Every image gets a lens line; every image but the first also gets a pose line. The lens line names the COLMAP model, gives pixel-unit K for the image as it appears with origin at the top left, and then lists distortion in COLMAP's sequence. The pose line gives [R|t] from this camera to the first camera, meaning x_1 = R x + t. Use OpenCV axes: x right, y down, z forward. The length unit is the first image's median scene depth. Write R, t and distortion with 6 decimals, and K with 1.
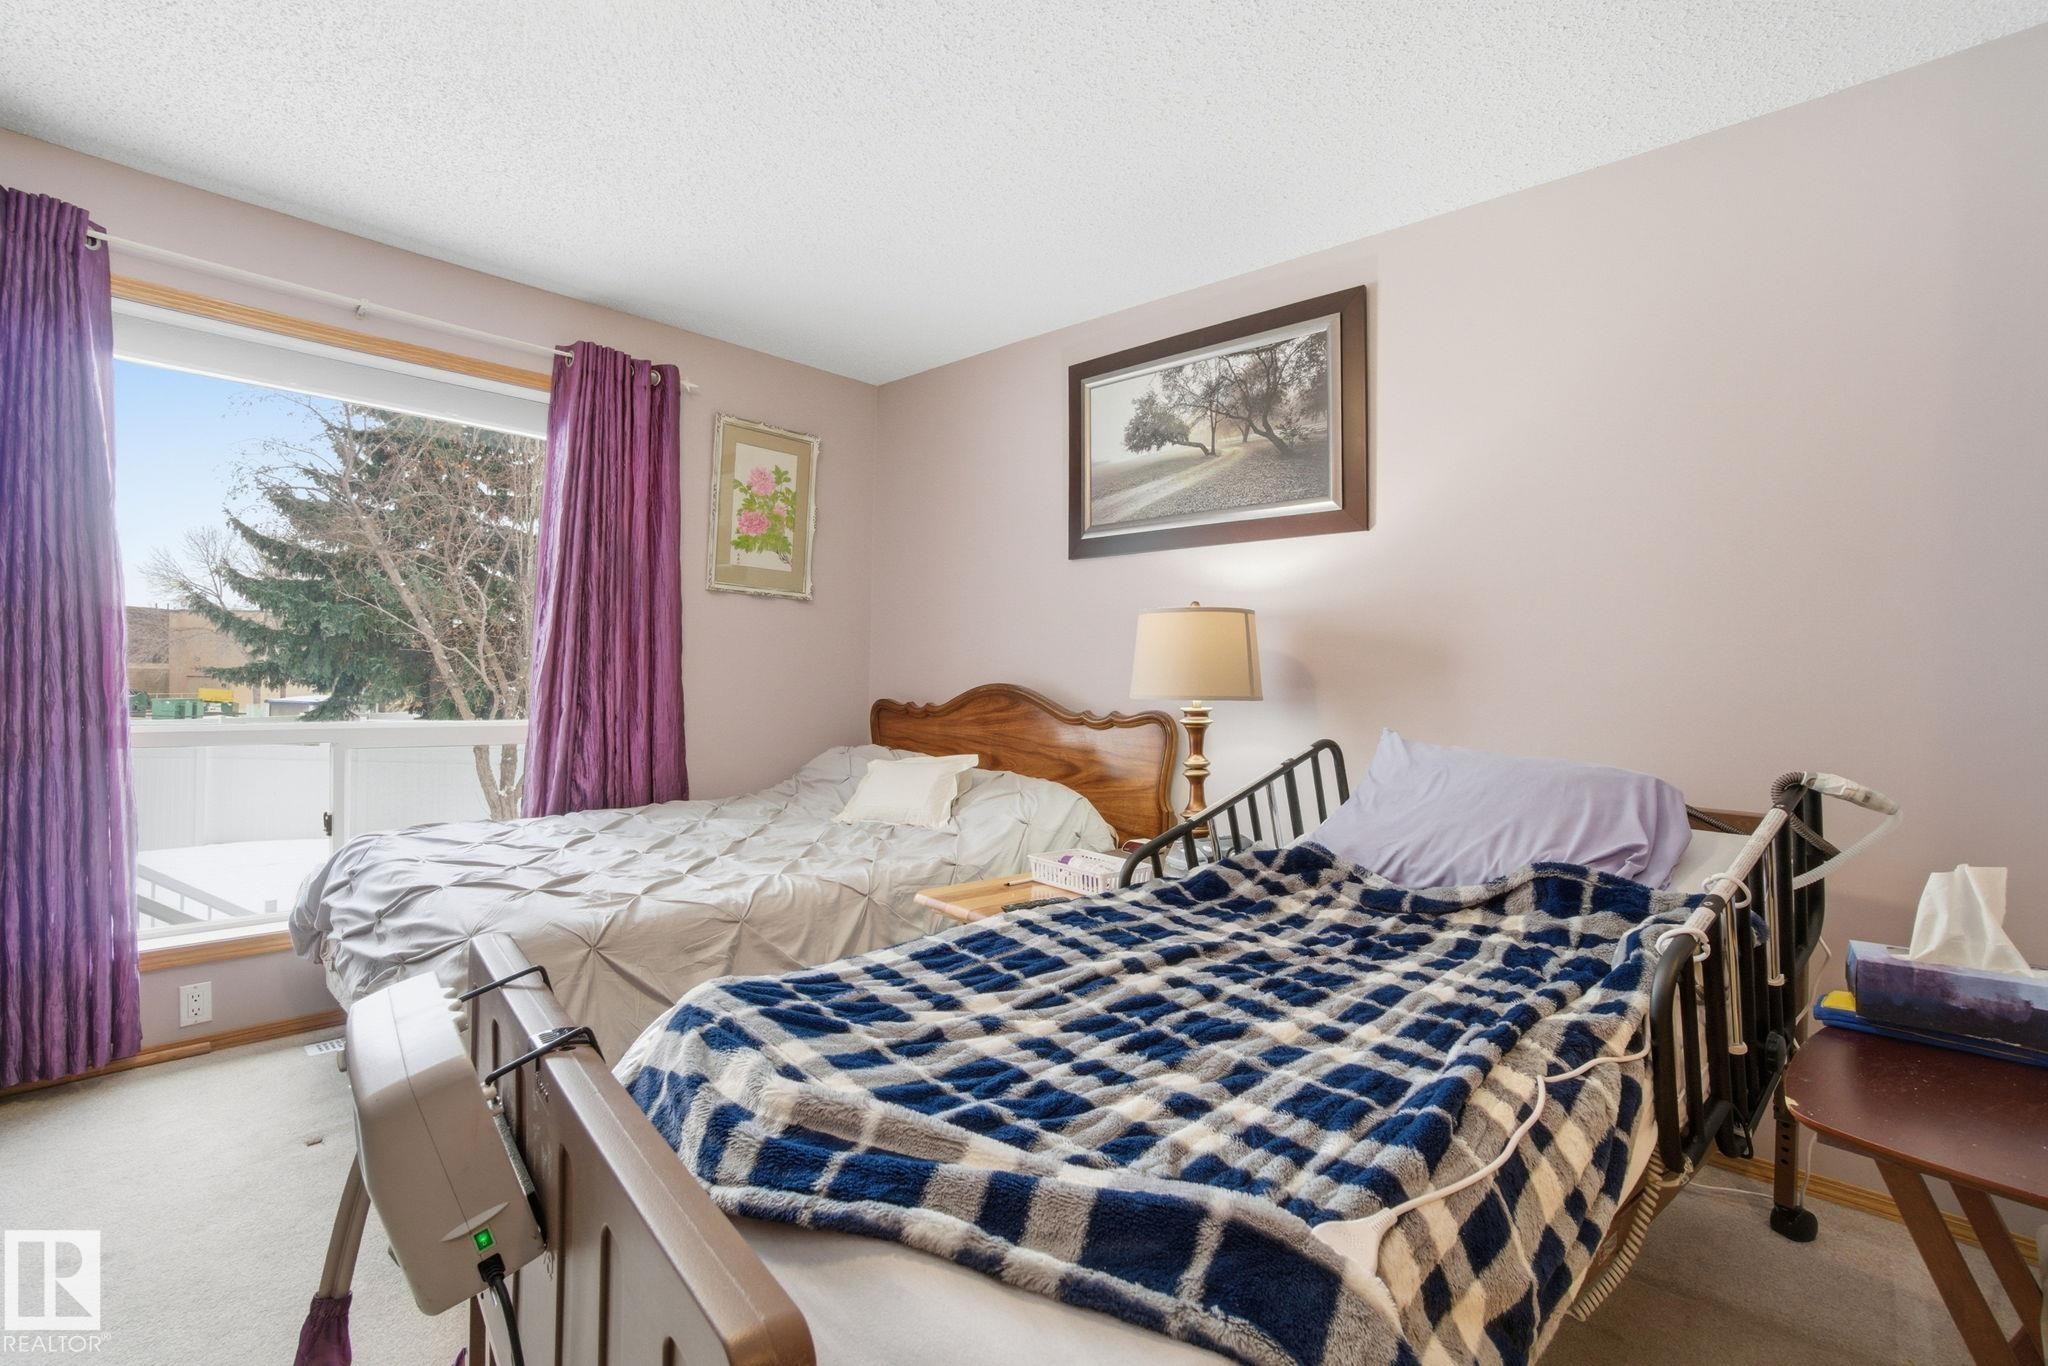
lens RADIAL K [[929.7, 0, 1022.4], [0, 929.7, 660.2], [0, 0, 1]] dist [-0.071942, 0.033007]
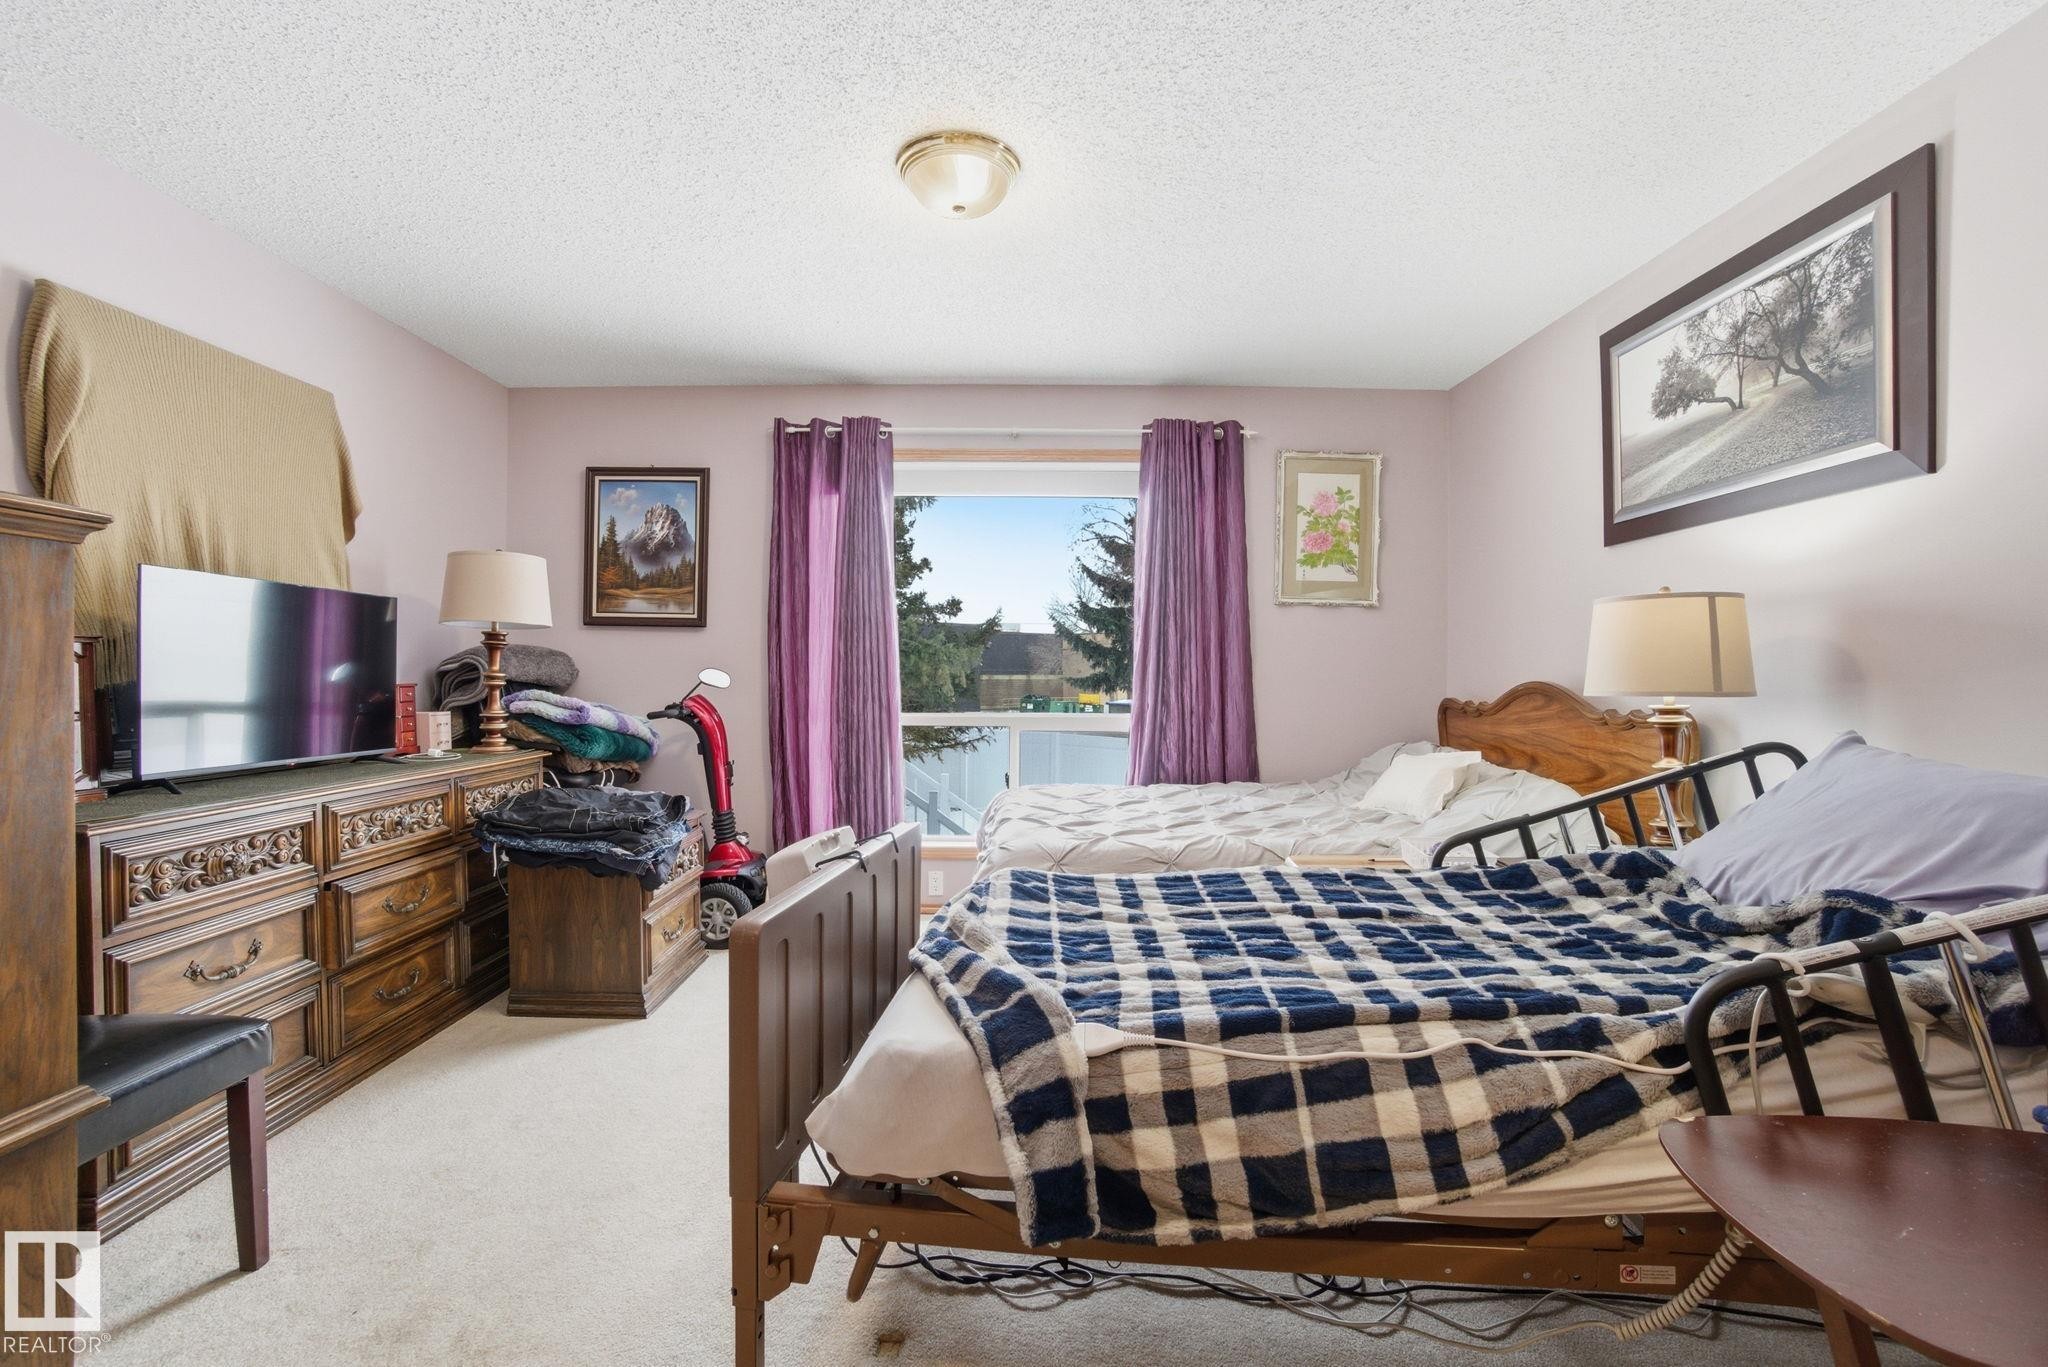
lens RADIAL K [[904.8, 0, 1016.6], [0, 904.8, 673.0], [0, 0, 1]] dist [-0.082780, 0.041489]
pose [[0.698445, -0.018113, -0.715434, 0.296207], [0.024732, 0.999693, -0.001165, 0.004879], [0.715236, -0.016881, 0.698679, -0.034743]]
